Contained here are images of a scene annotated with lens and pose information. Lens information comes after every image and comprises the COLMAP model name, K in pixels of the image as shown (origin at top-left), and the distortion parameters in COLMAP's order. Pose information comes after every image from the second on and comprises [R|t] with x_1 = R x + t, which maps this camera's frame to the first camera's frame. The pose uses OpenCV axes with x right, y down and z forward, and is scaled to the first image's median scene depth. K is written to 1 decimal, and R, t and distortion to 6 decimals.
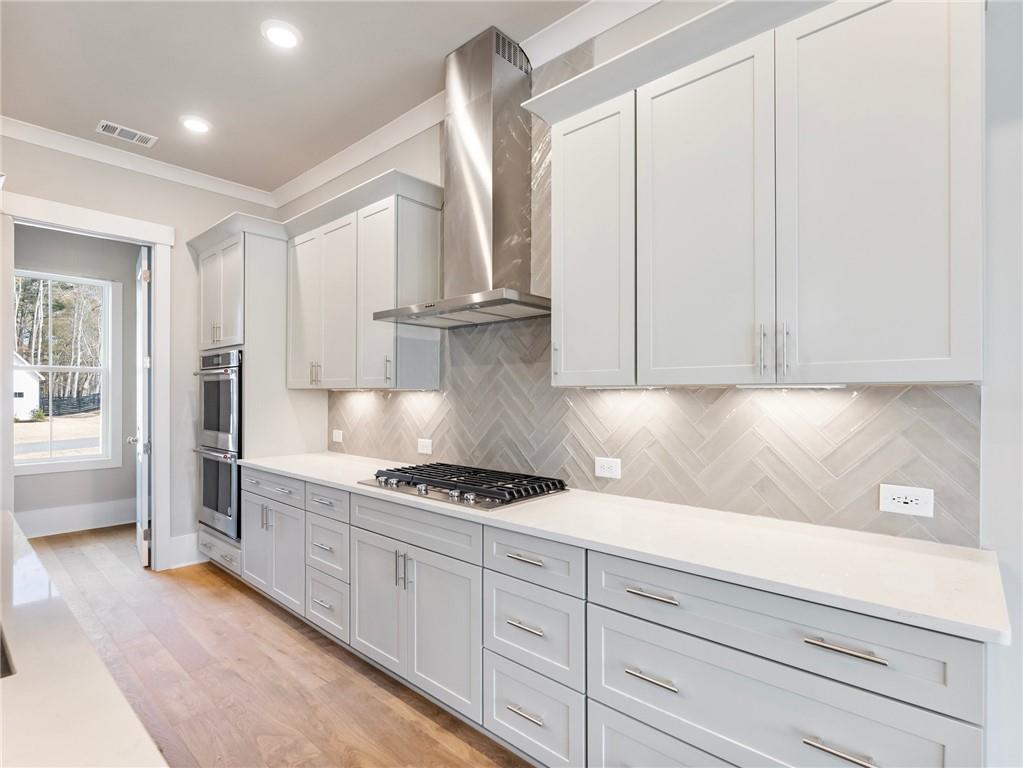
lens RADIAL K [[510.1, 0, 516.1], [0, 510.1, 392.5], [0, 0, 1]] dist [0.006040, 0.000567]
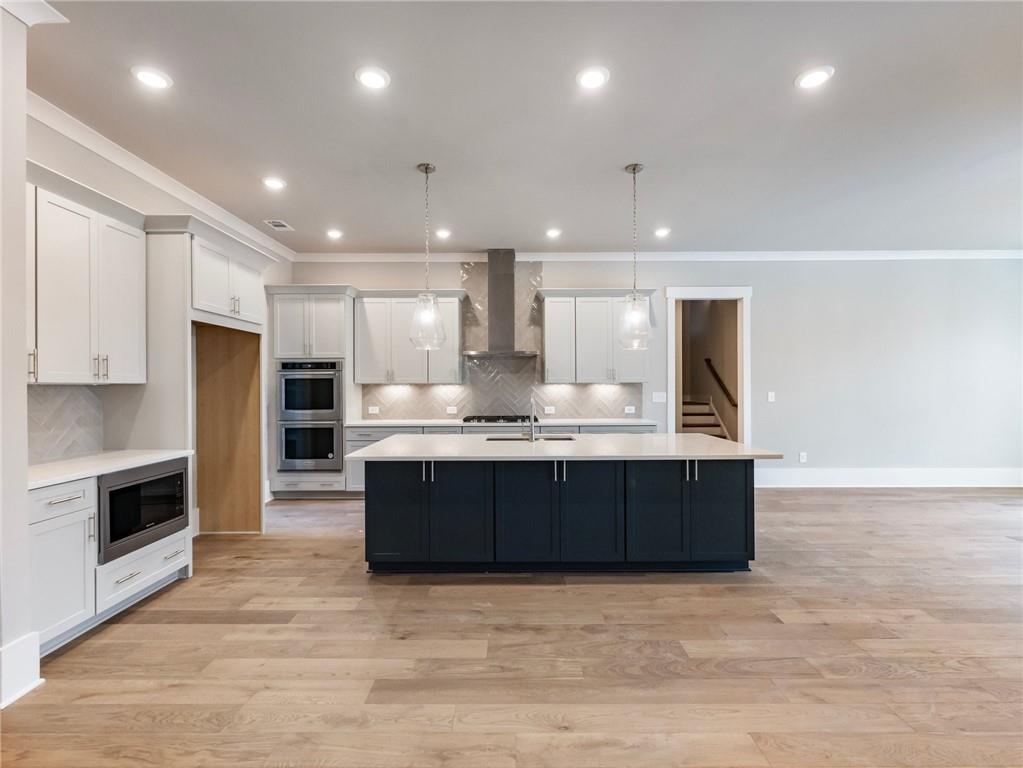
lens RADIAL K [[474.5, 0, 514.6], [0, 474.5, 384.9], [0, 0, 1]] dist [0.005008, -0.003127]
pose [[0.752933, -0.006335, 0.658066, -1.749317], [0.004009, 0.999979, 0.005040, -0.013732], [-0.658085, -0.001156, 0.752943, -0.920668]]
